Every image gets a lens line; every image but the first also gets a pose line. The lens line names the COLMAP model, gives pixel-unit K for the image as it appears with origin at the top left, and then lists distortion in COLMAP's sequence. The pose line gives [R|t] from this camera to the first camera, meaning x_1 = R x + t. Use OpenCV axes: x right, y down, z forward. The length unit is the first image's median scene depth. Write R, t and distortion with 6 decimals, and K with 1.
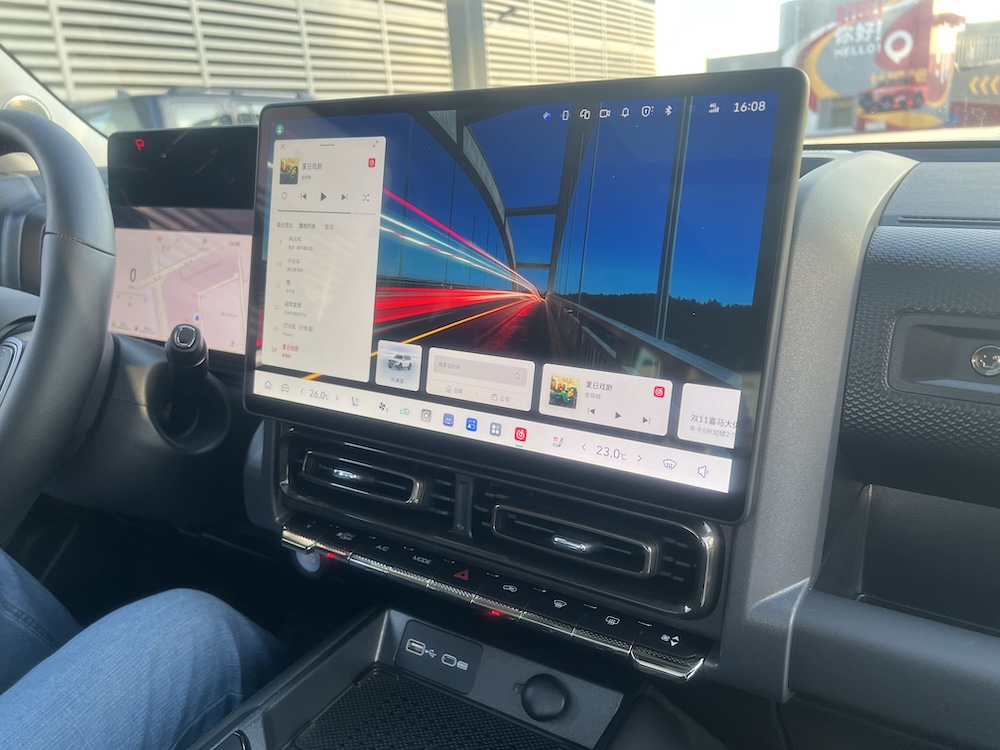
lens RADIAL K [[767.7, 0, 487.4], [0, 767.7, 379.1], [0, 0, 1]] dist [0.094437, -0.097744]
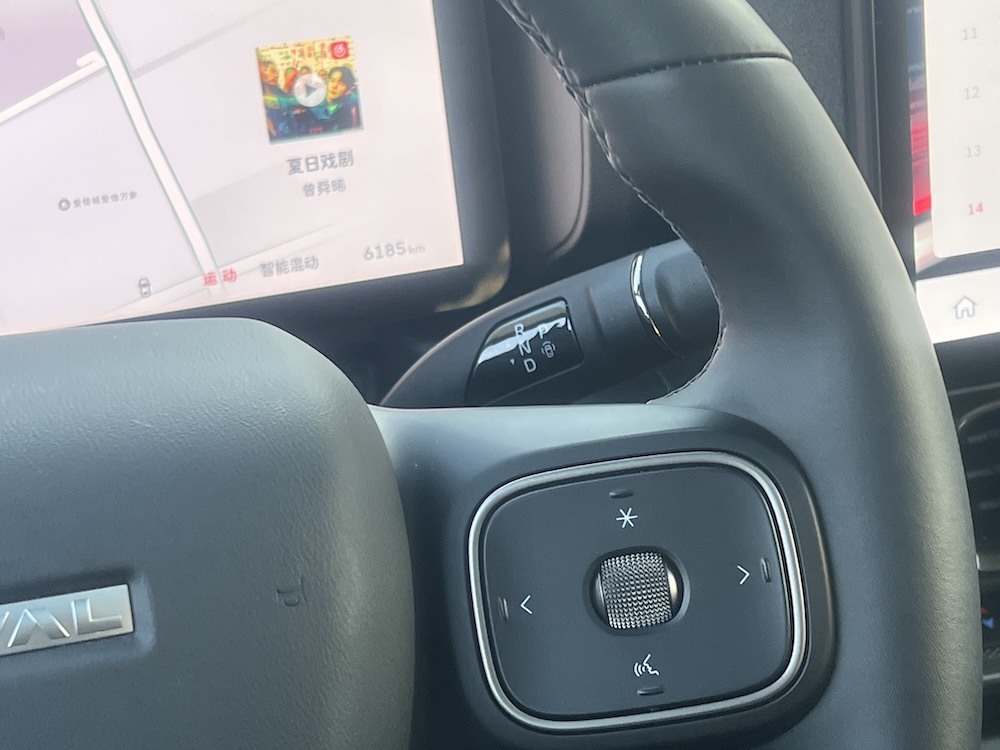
lens RADIAL K [[2143.4, 0, 500.0], [0, 2143.4, 375.0], [0, 0, 1]] dist [0.189236, 0.020138]
pose [[0.665814, -0.369203, 0.648368, -1.231896], [0.237514, 0.928663, 0.284907, -0.341406], [-0.707304, -0.035699, 0.706008, 0.478613]]
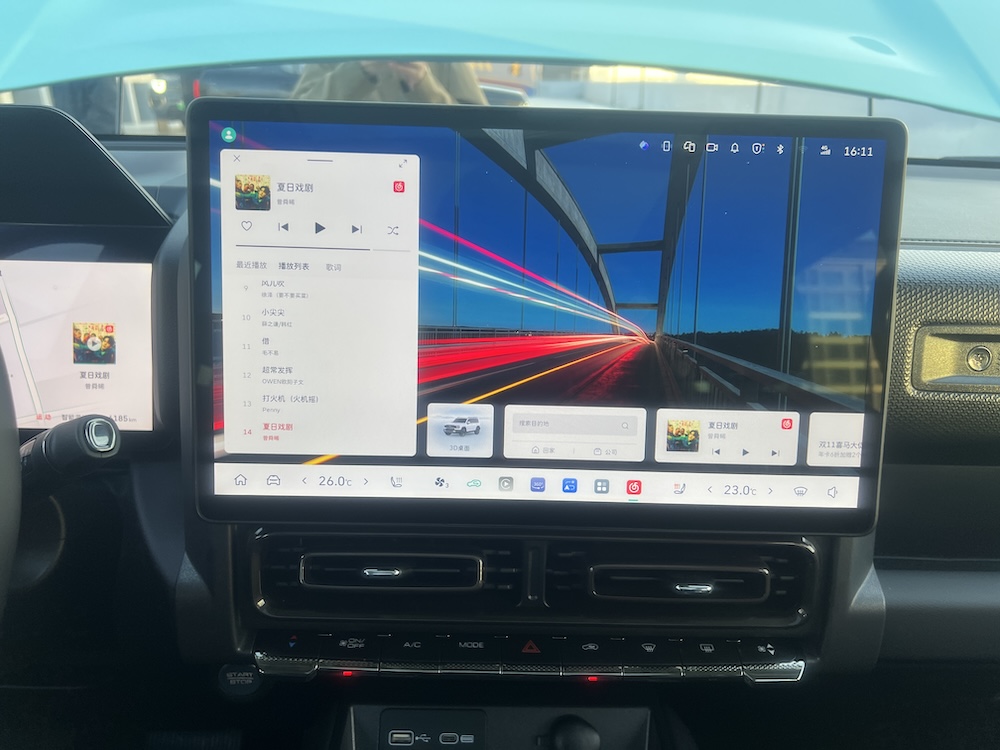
lens RADIAL K [[762.4, 0, 502.9], [0, 762.4, 370.1], [0, 0, 1]] dist [0.075302, -0.093055]
pose [[0.839444, -0.130714, 0.527492, -0.498787], [0.110961, 0.991420, 0.069095, -0.133432], [-0.531998, 0.000530, 0.846746, 0.269912]]
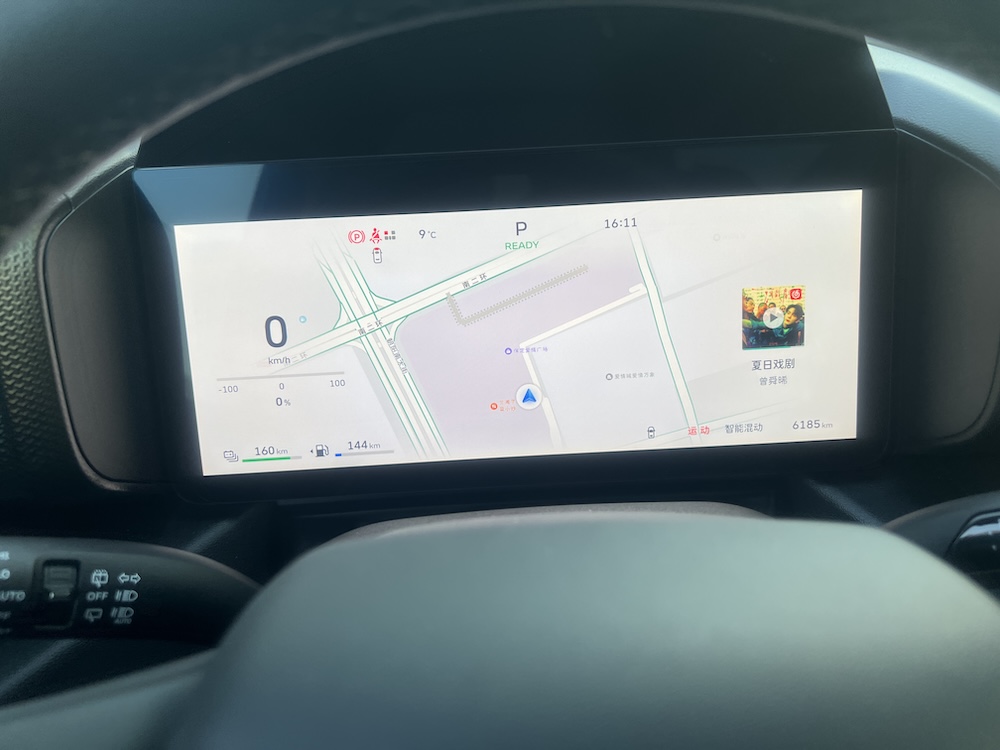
lens RADIAL K [[762.4, 0, 502.9], [0, 762.4, 370.1], [0, 0, 1]] dist [0.075302, -0.093055]
pose [[0.811278, -0.249094, 0.528943, -1.000606], [0.182662, 0.967401, 0.175413, -0.283431], [-0.555395, -0.045691, 0.830331, 1.023126]]
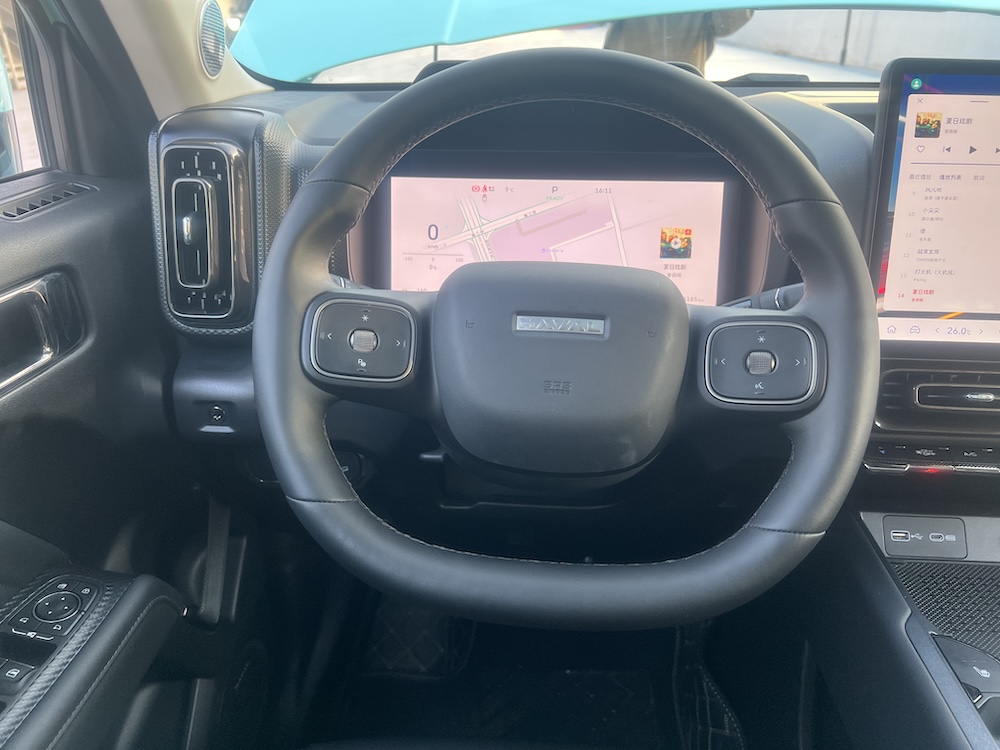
lens RADIAL K [[762.4, 0, 502.9], [0, 762.4, 370.1], [0, 0, 1]] dist [0.075302, -0.093055]
pose [[0.869879, -0.164093, 0.465172, -1.398855], [0.109974, 0.983825, 0.141400, -0.163713], [-0.480850, -0.071844, 0.873854, 0.358898]]
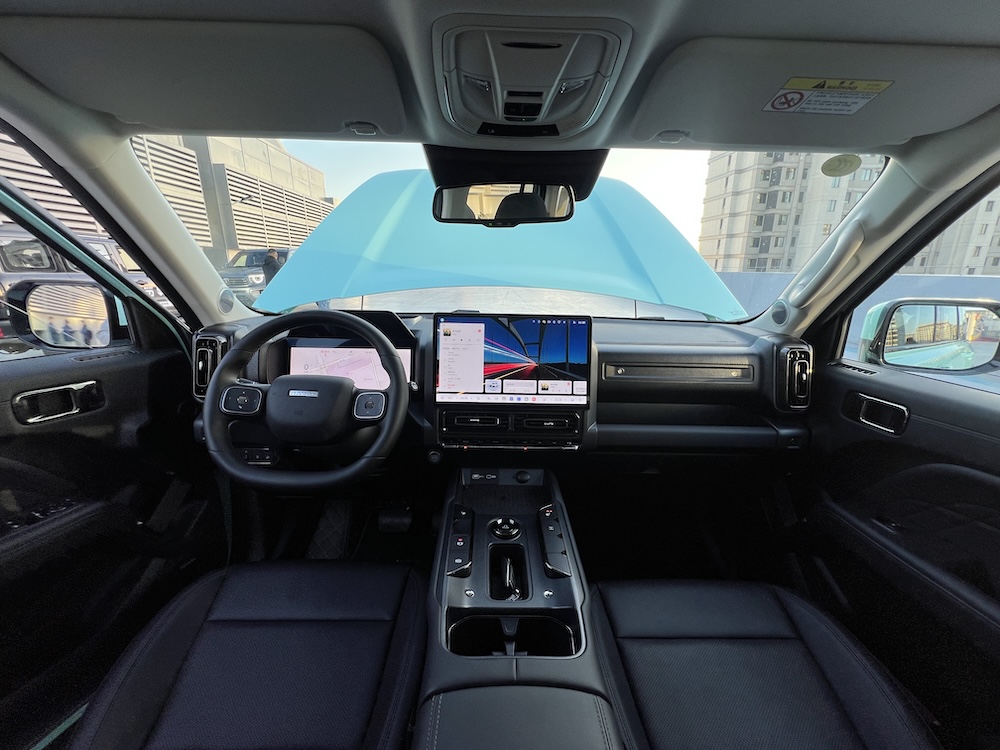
lens RADIAL K [[401.4, 0, 497.7], [0, 401.4, 373.1], [0, 0, 1]] dist [-0.000196, -0.000013]
pose [[0.835694, -0.086323, 0.542369, -1.094468], [0.117170, 0.992857, -0.022515, -0.033123], [-0.536551, 0.082365, 0.839838, -0.581913]]
